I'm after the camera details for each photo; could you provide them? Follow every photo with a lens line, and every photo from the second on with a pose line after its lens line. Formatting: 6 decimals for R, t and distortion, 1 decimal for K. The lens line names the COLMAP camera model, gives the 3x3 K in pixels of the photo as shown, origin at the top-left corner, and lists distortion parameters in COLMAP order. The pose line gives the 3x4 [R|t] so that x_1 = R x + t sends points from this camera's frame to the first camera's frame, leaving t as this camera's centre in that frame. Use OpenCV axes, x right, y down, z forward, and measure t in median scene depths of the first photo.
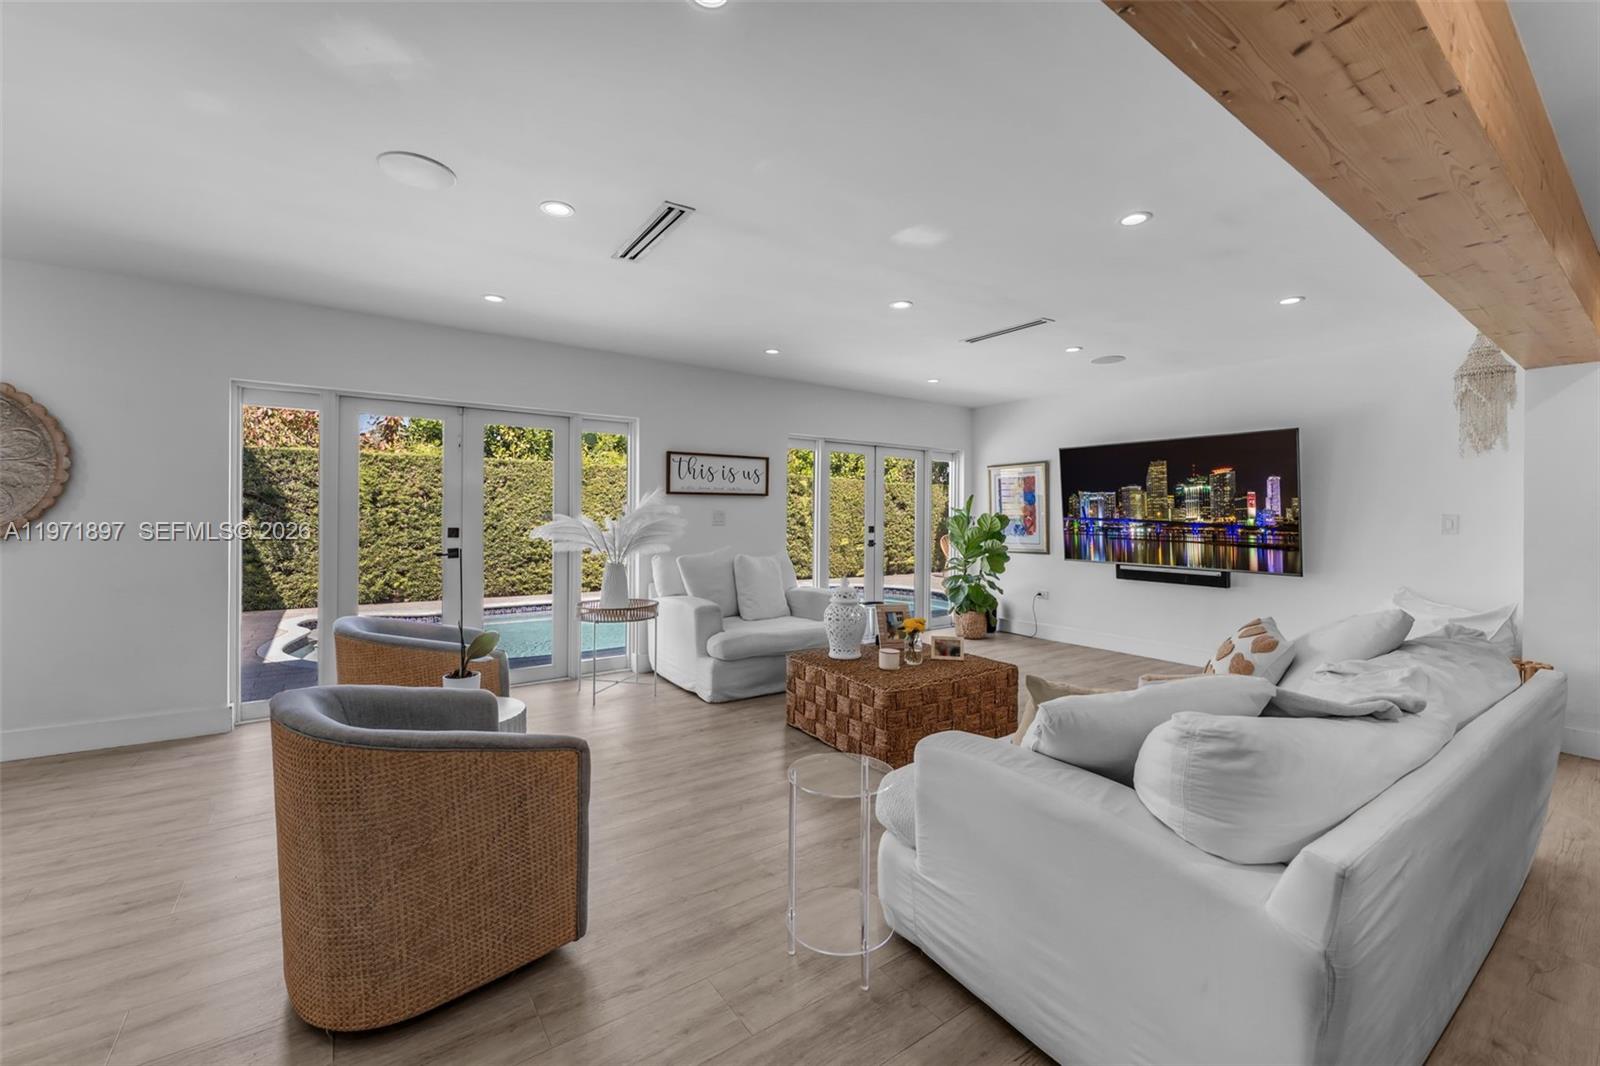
lens RADIAL K [[645.7, 0, 795.5], [0, 645.7, 536.1], [0, 0, 1]] dist [-0.000736, 0.000113]
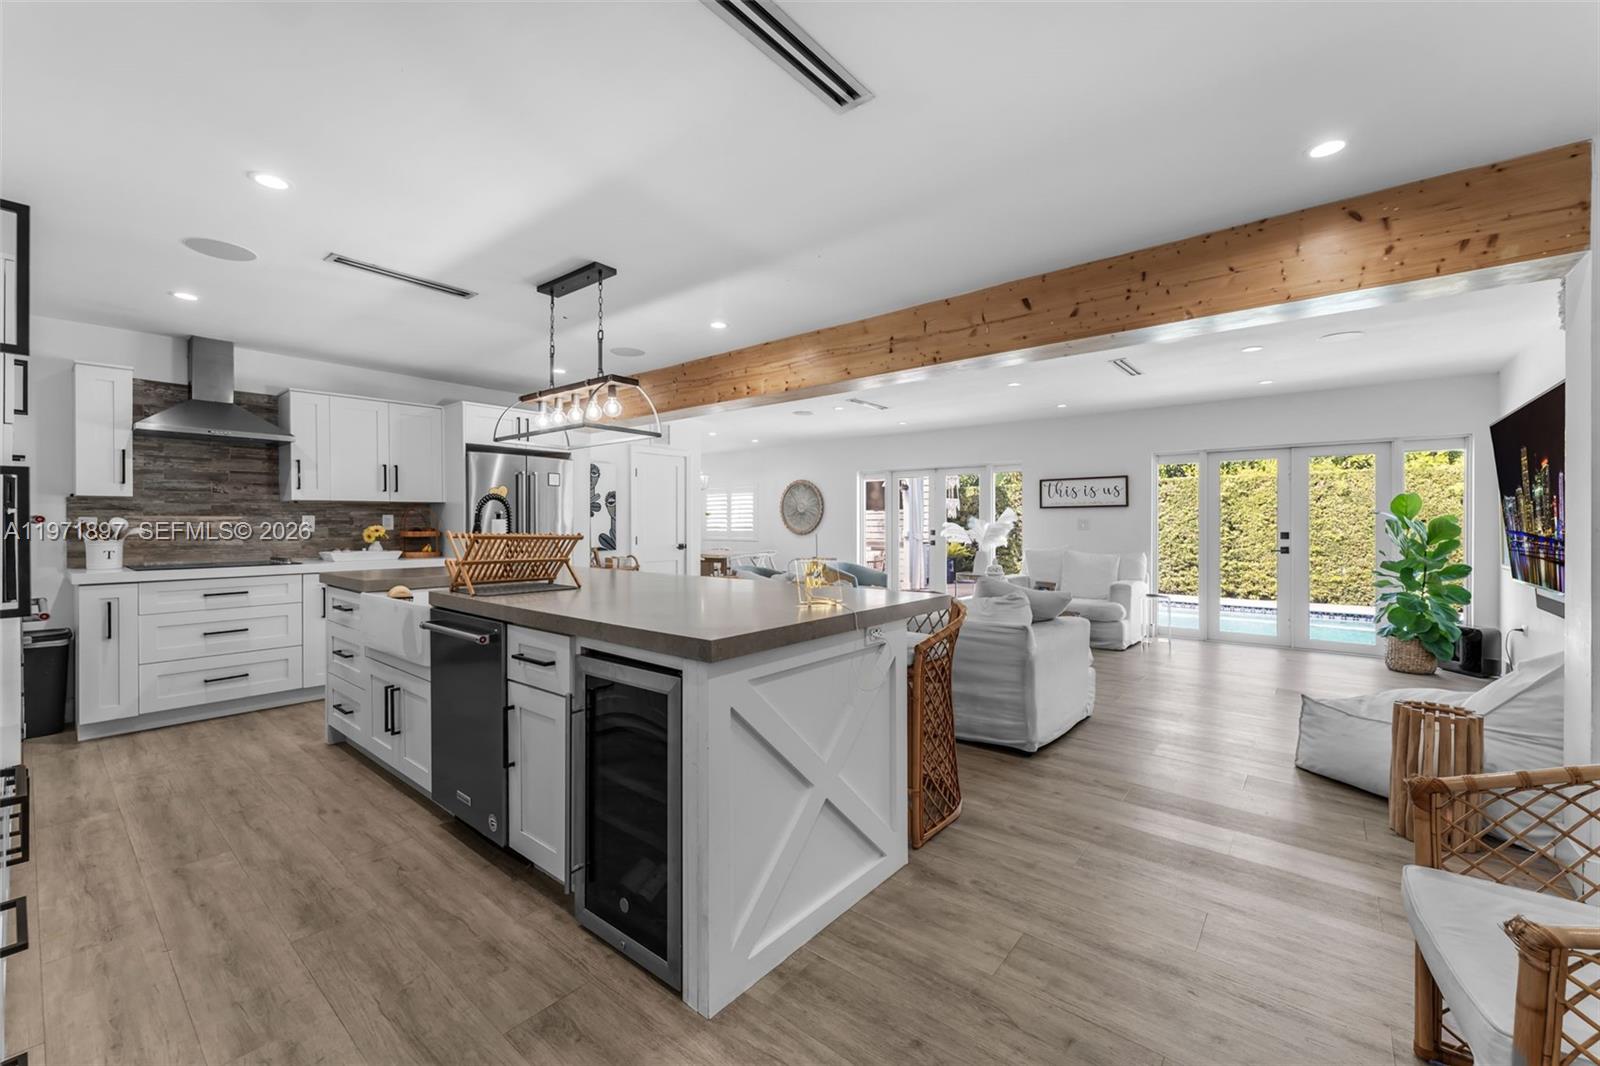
lens RADIAL K [[640.4, 0, 795.4], [0, 640.4, 529.2], [0, 0, 1]] dist [-0.002122, -0.000183]
pose [[0.259666, -0.000150, -0.965699, 1.000745], [-0.031207, 0.999476, -0.008546, 0.012386], [0.965194, 0.032356, 0.259525, 0.064755]]
